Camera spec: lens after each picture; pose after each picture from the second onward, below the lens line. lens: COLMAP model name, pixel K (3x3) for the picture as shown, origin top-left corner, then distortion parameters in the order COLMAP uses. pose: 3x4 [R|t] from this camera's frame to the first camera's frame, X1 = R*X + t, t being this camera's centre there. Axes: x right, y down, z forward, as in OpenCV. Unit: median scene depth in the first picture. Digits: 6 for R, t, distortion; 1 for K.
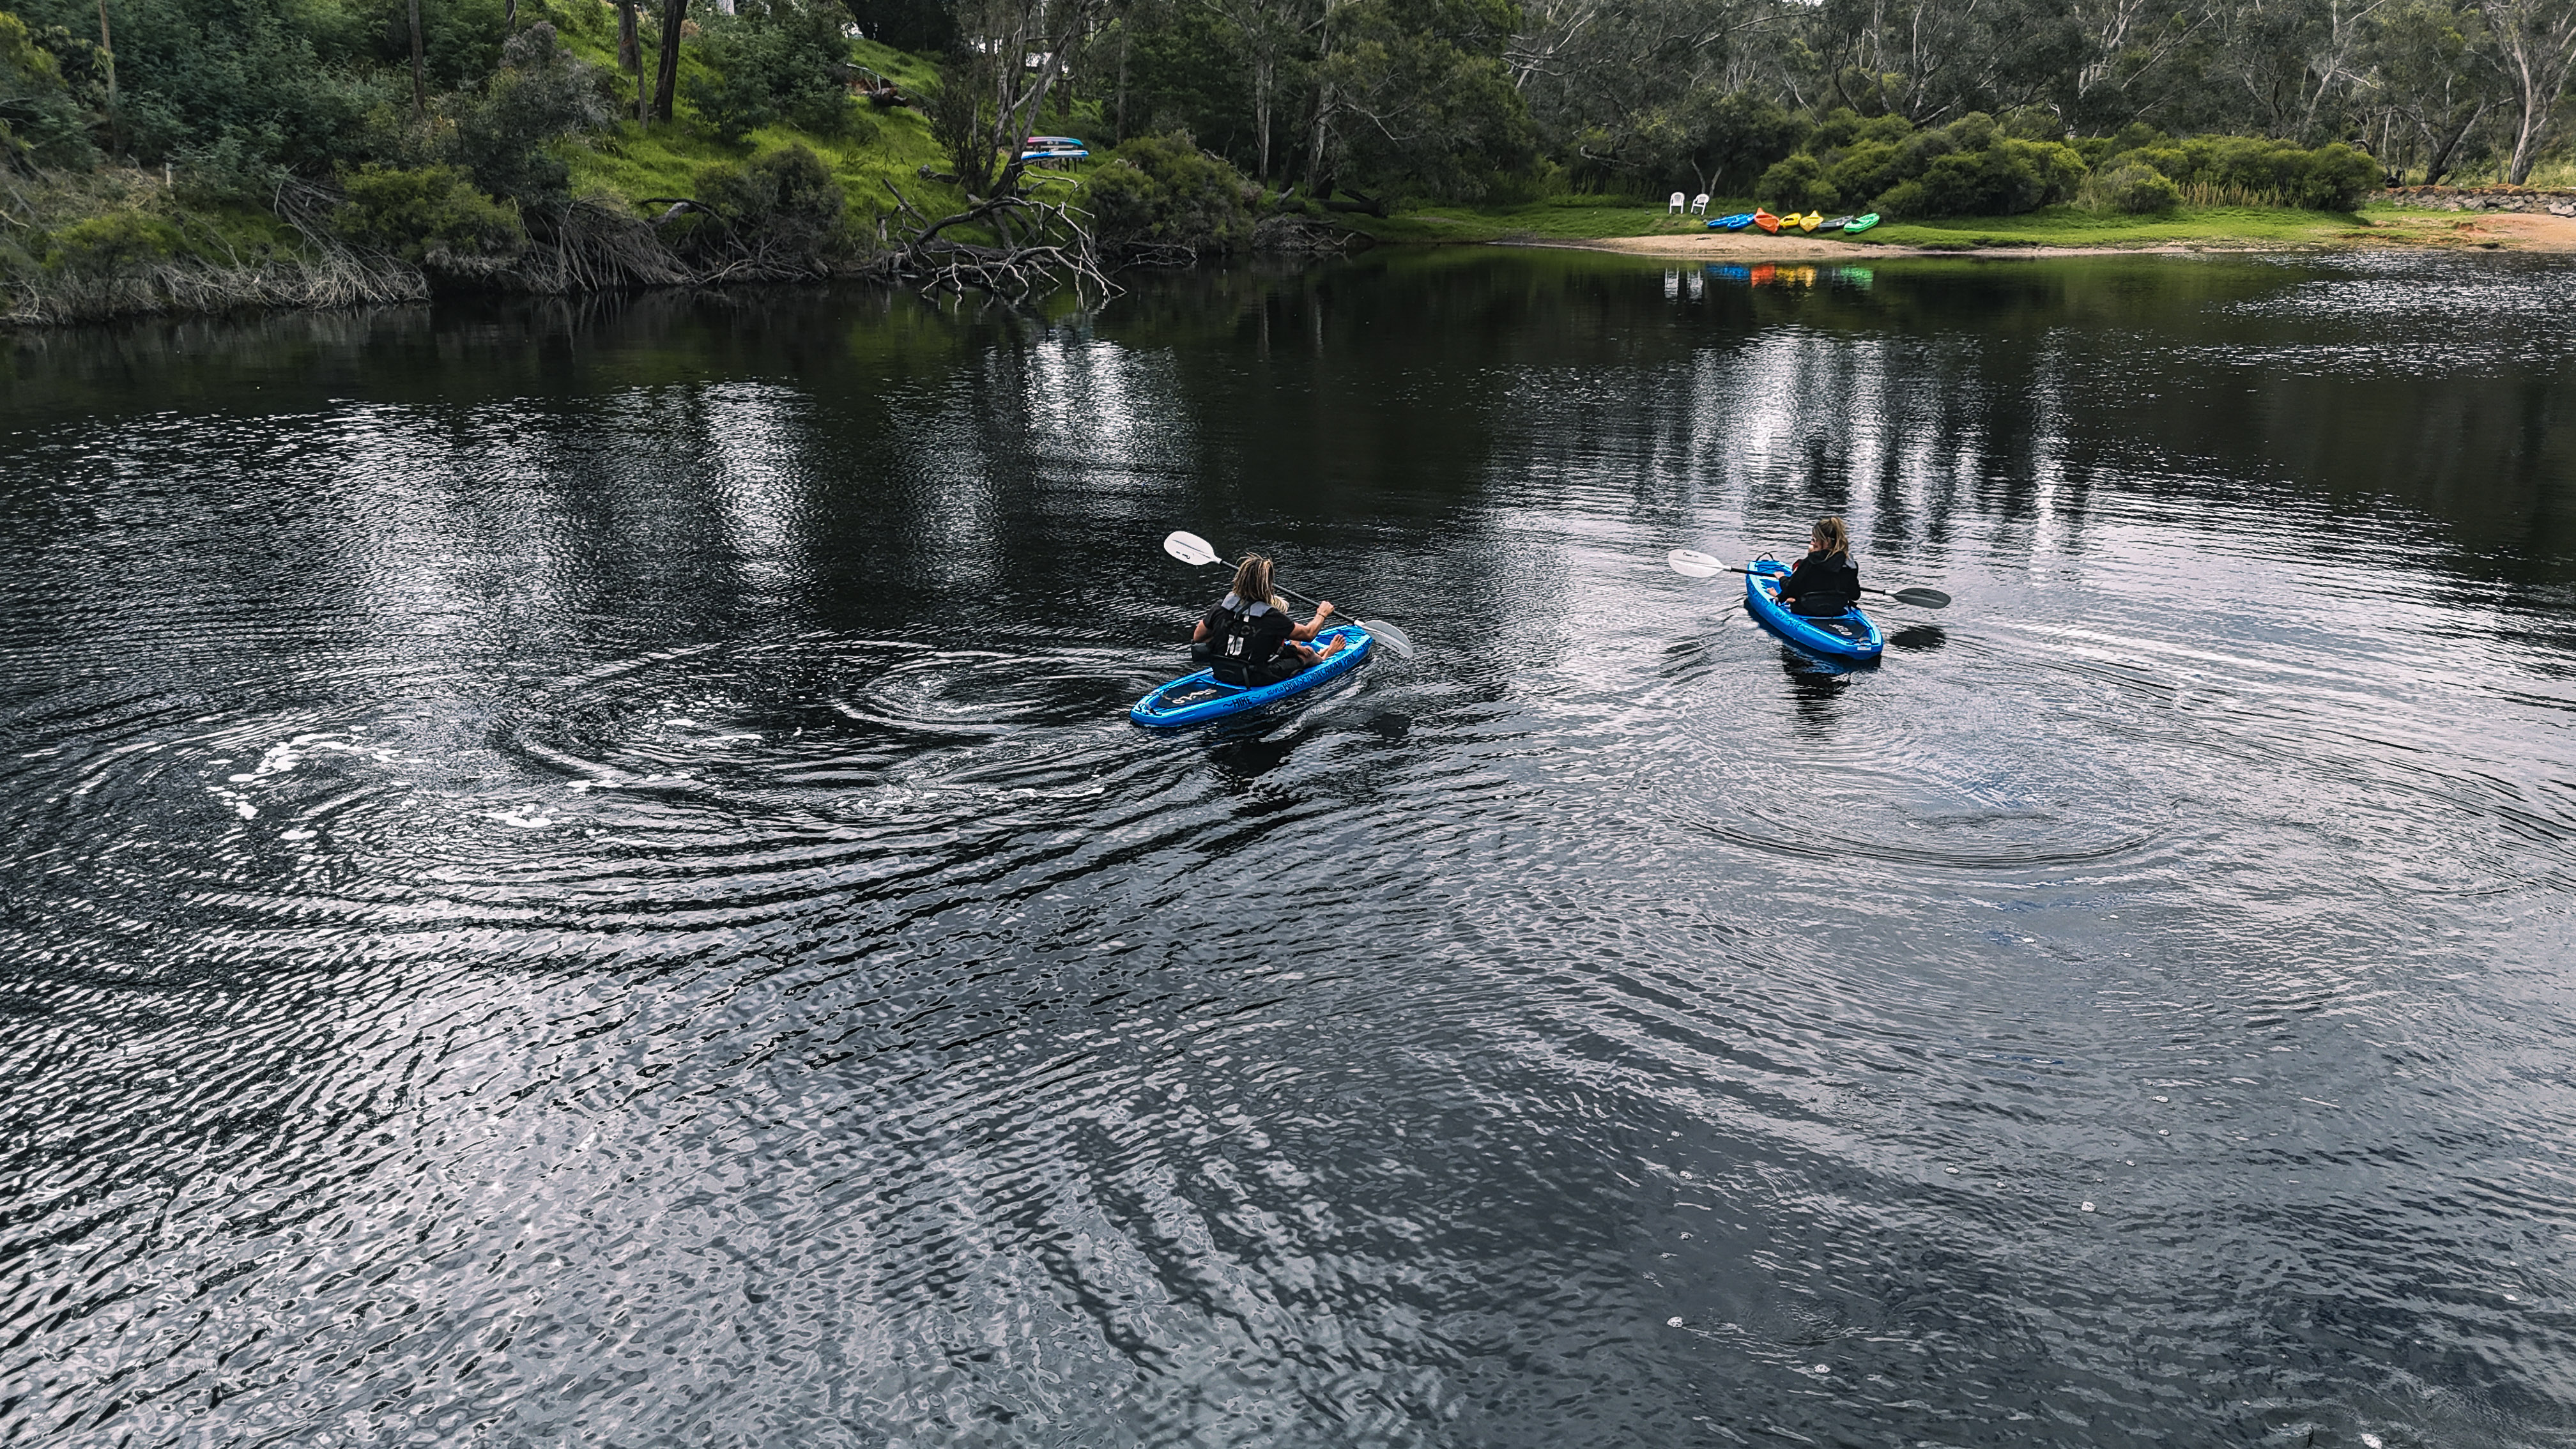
lens RADIAL K [[1782.0, 0, 1290.9], [0, 1782.0, 729.4], [0, 0, 1]] dist [0.004452, 0.000823]
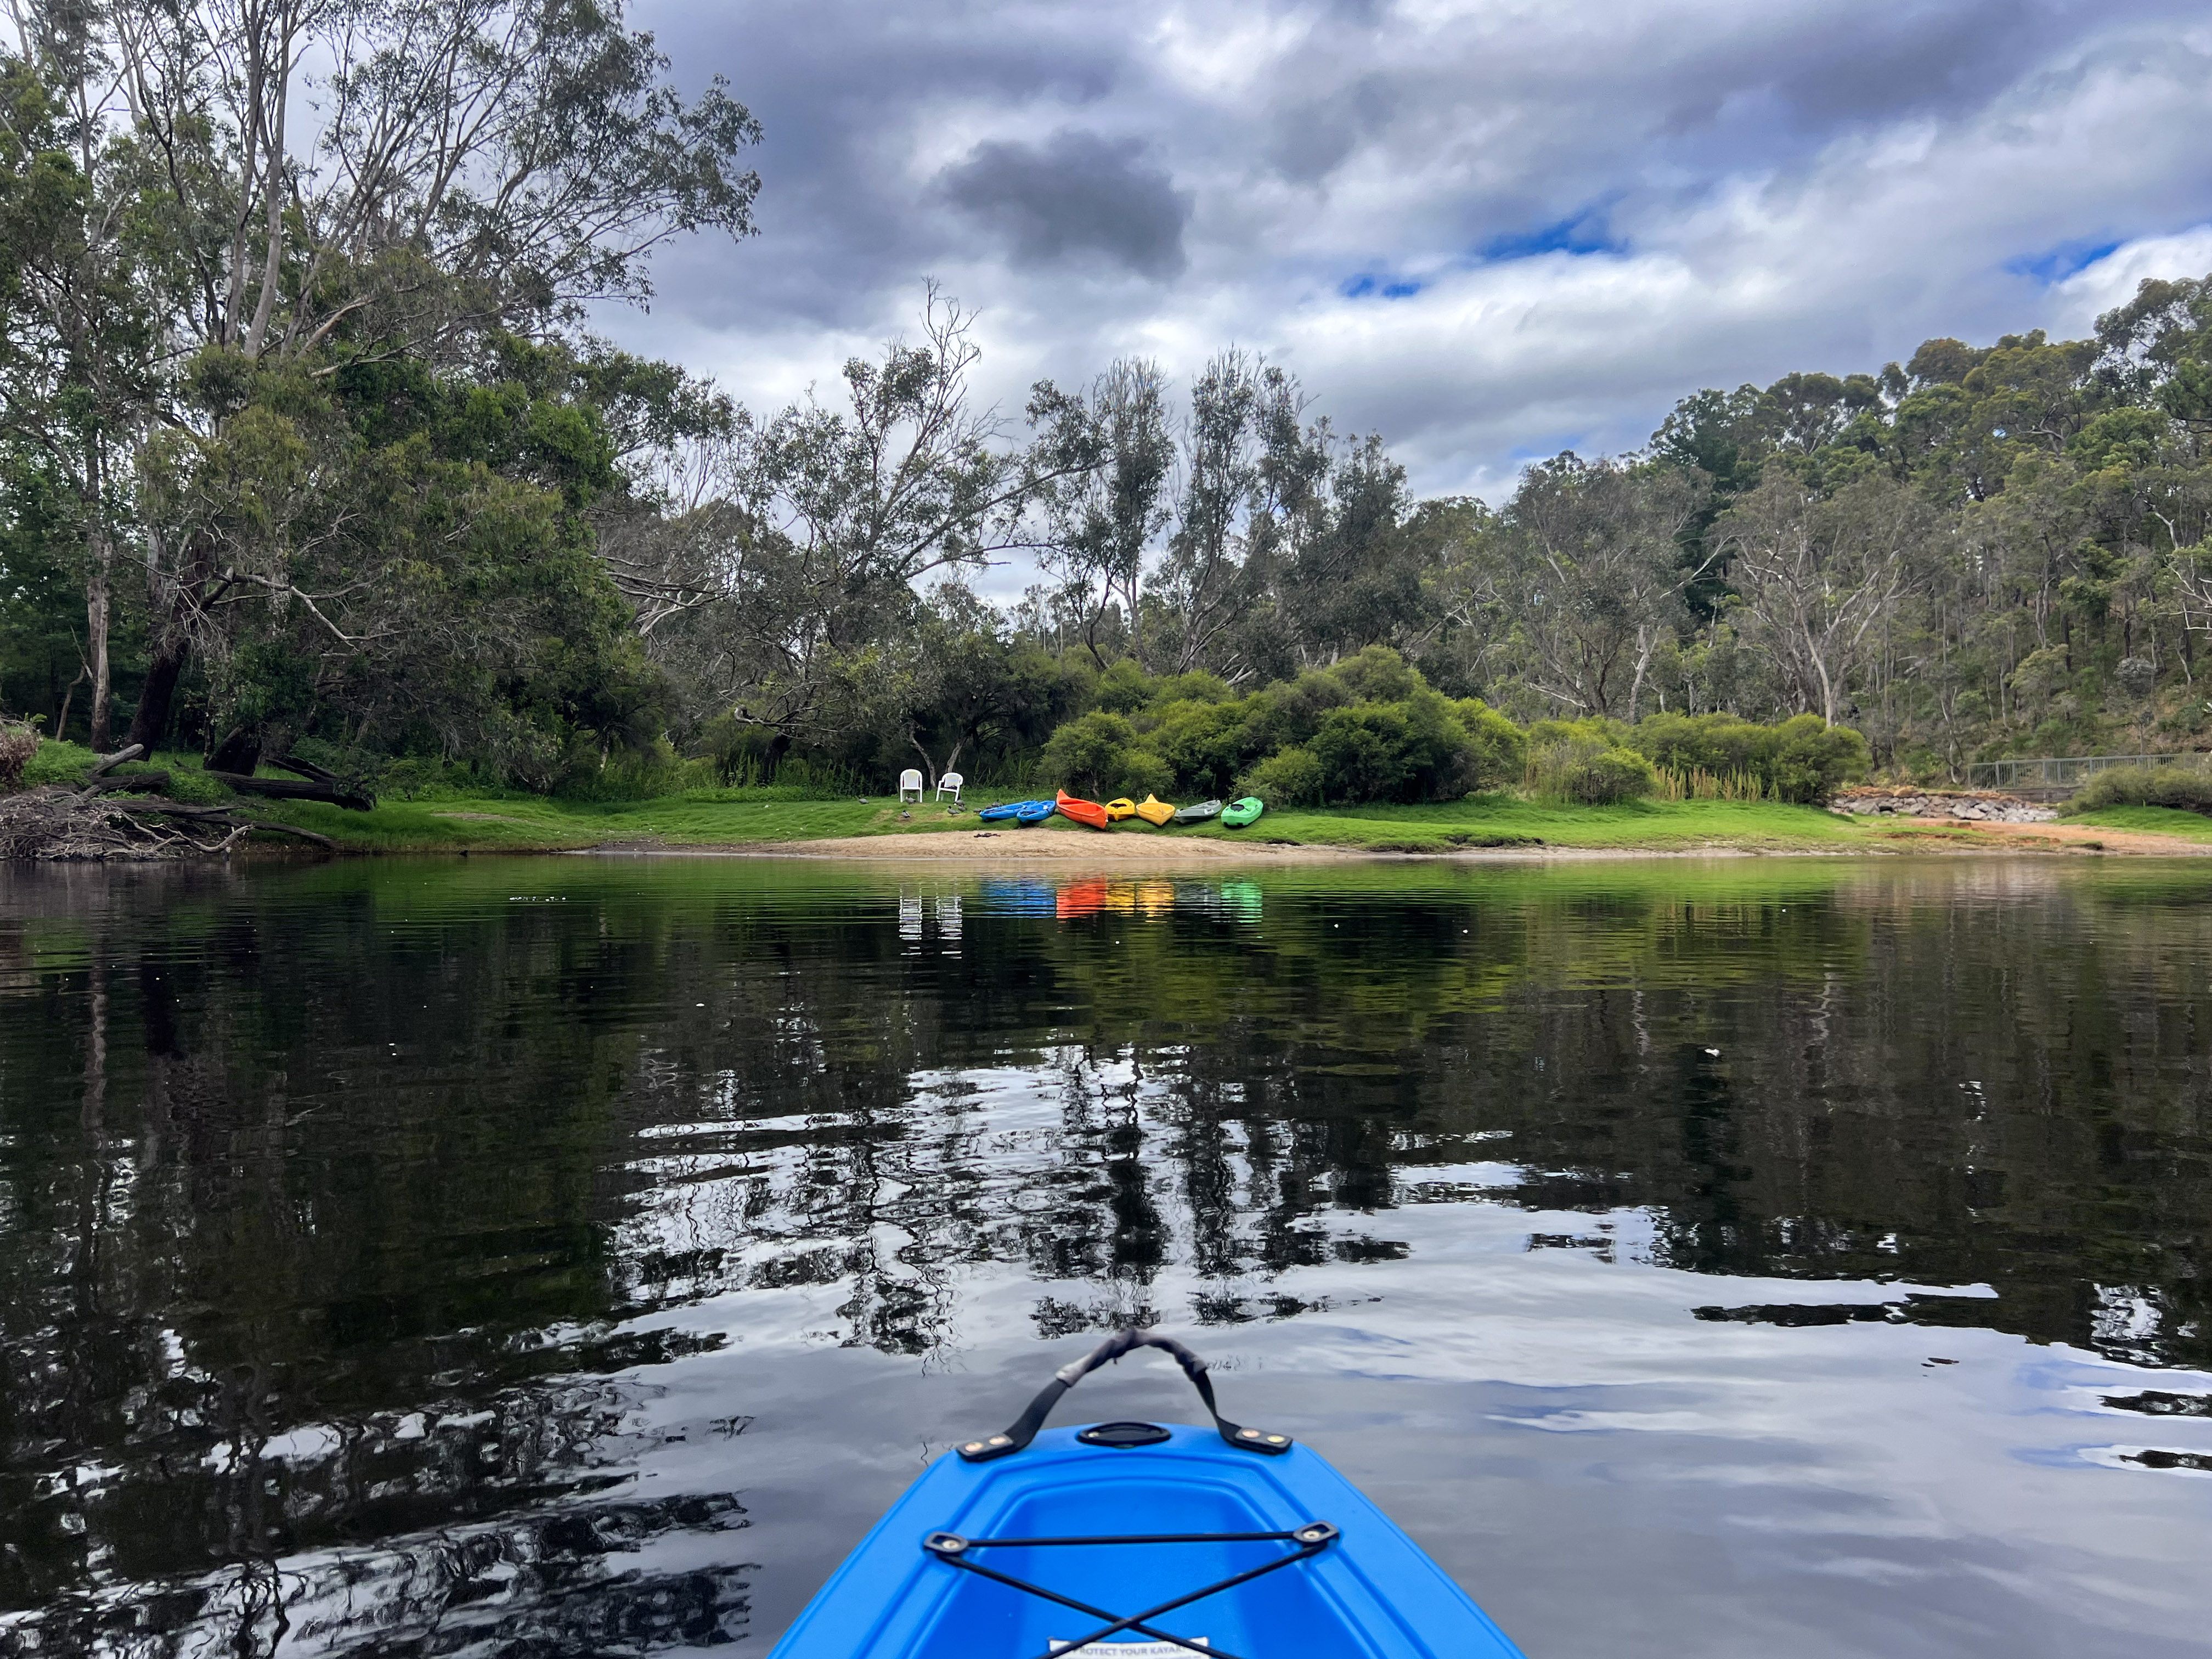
lens RADIAL K [[1668.3, 0, 1110.3], [0, 1668.3, 833.0], [0, 0, 1]] dist [0.005342, -0.000053]
pose [[0.926073, -0.001536, 0.377342, 0.074785], [0.112009, 0.956040, -0.271002, -0.132075], [-0.360337, 0.293233, 0.885534, 0.525275]]
